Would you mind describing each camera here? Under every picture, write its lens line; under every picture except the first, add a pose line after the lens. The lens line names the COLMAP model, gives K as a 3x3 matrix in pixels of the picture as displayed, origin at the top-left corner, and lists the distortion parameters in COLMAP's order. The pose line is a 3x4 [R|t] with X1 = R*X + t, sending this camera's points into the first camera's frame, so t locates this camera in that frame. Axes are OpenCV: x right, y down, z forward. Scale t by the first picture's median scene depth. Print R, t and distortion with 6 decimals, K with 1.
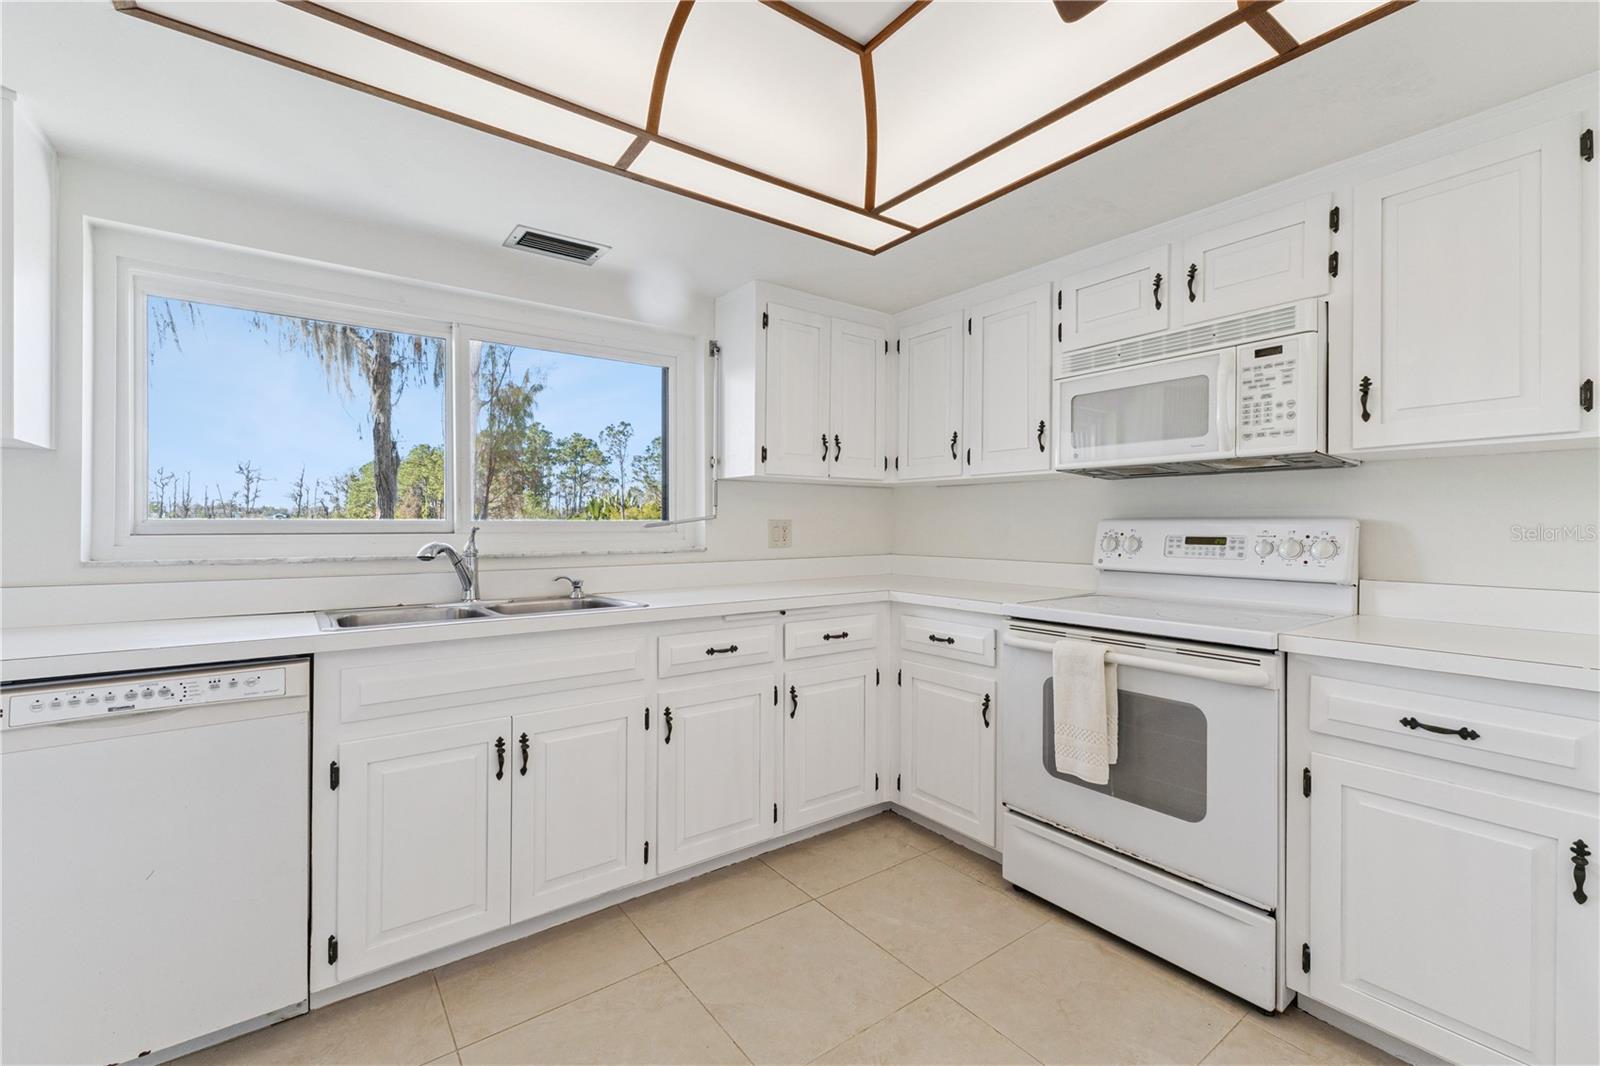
lens RADIAL K [[681.3, 0, 800.0], [0, 681.3, 533.0], [0, 0, 1]] dist [0.007332, -0.000057]
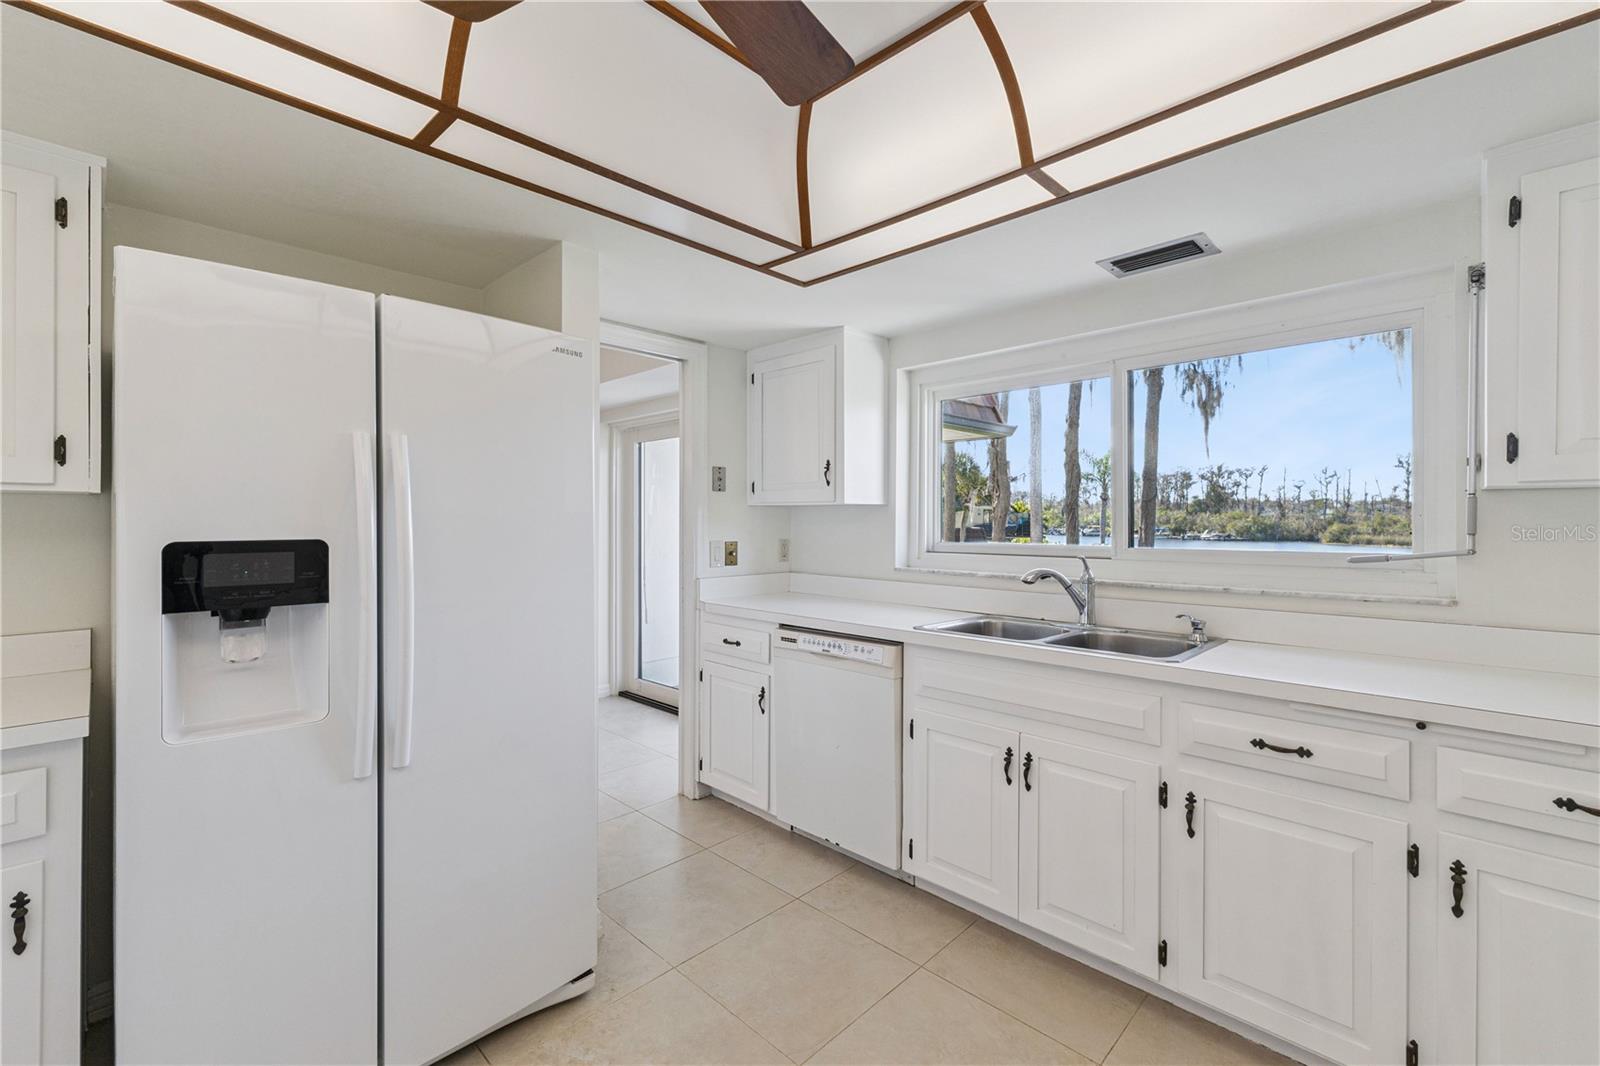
lens RADIAL K [[677.5, 0, 802.7], [0, 677.5, 530.7], [0, 0, 1]] dist [0.018018, 0.000156]
pose [[0.163288, 0.014425, -0.986473, 0.537530], [-0.010215, 0.999864, 0.012930, -0.062301], [0.986526, 0.007966, 0.163413, 0.418490]]
